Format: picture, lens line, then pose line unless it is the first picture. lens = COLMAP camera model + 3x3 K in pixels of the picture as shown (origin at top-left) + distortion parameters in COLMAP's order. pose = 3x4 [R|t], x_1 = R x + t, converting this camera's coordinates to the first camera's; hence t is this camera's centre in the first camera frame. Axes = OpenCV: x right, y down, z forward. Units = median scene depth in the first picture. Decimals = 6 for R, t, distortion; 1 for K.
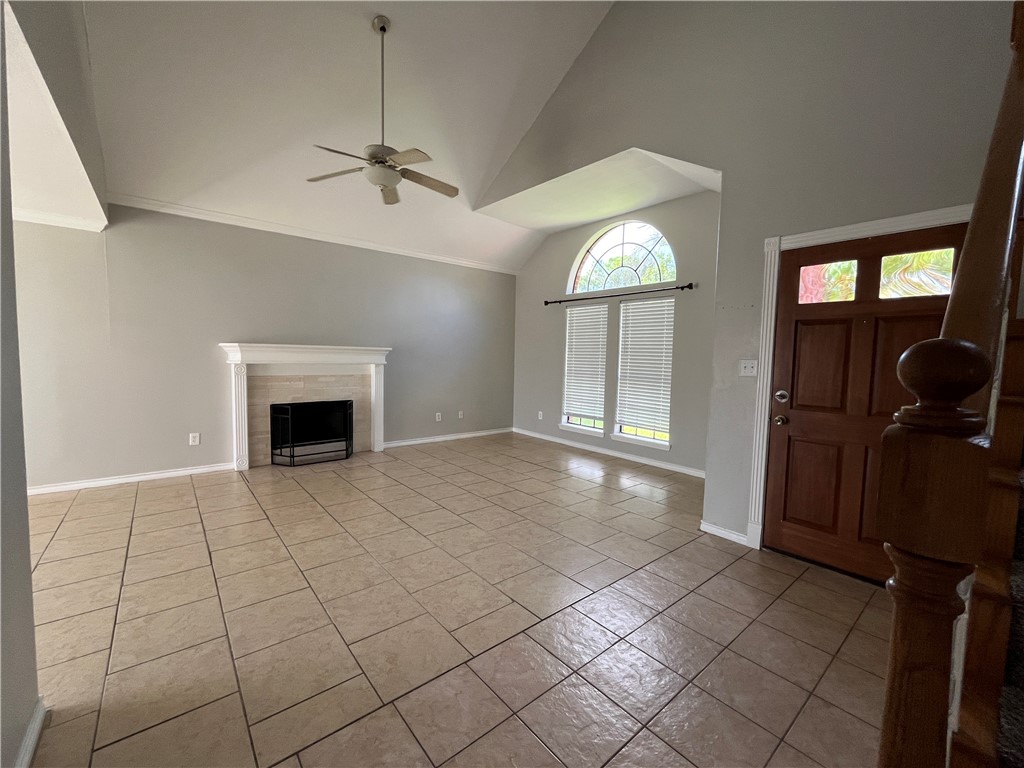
lens RADIAL K [[416.7, 0, 513.8], [0, 416.7, 385.7], [0, 0, 1]] dist [-0.000225, -0.000236]
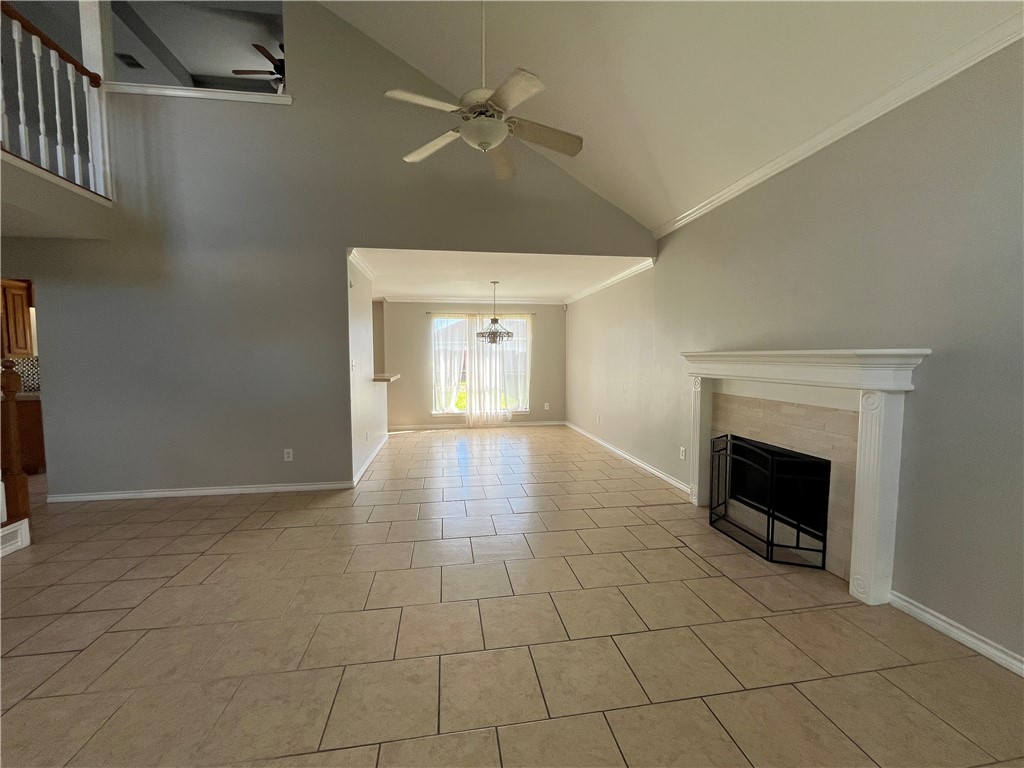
lens RADIAL K [[416.7, 0, 513.0], [0, 416.7, 381.8], [0, 0, 1]] dist [-0.000225, -0.000236]
pose [[-0.514294, 0.030008, -0.857089, 0.262858], [-0.066264, 0.995010, 0.074598, -0.084568], [0.855050, 0.095159, -0.509739, 1.150796]]
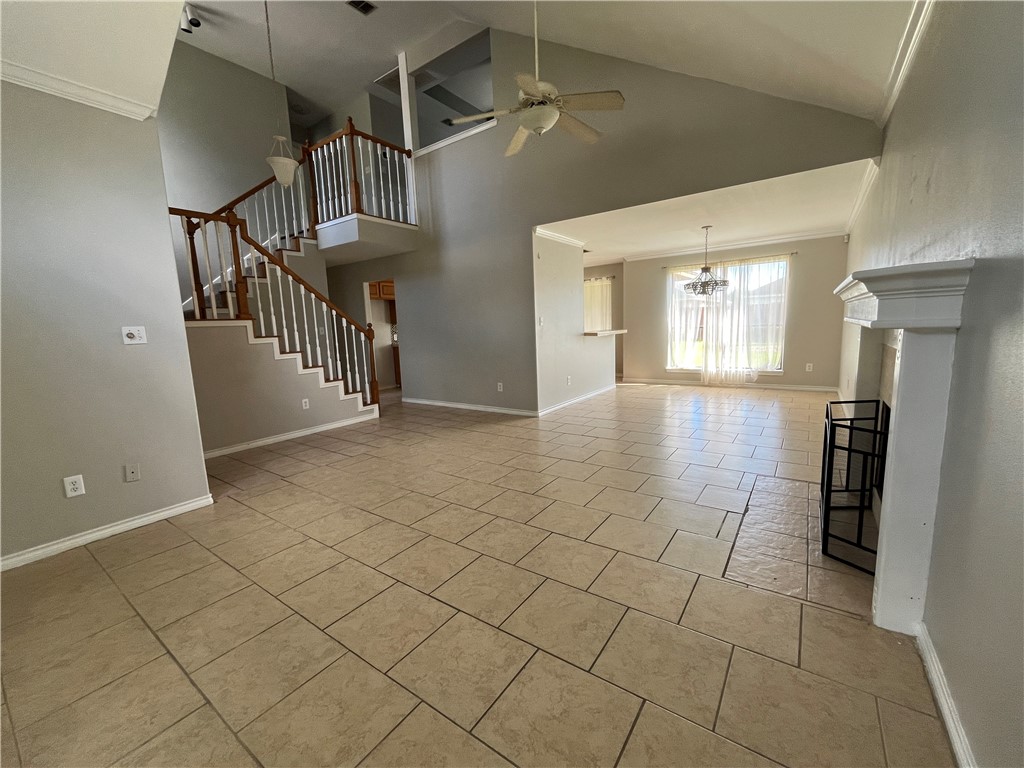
lens RADIAL K [[416.7, 0, 514.1], [0, 416.7, 382.0], [0, 0, 1]] dist [-0.000225, -0.000236]
pose [[-0.966516, 0.050627, -0.251561, -0.000682], [0.000645, 0.980820, 0.194915, -0.090075], [0.256604, 0.188226, -0.948011, 1.529190]]
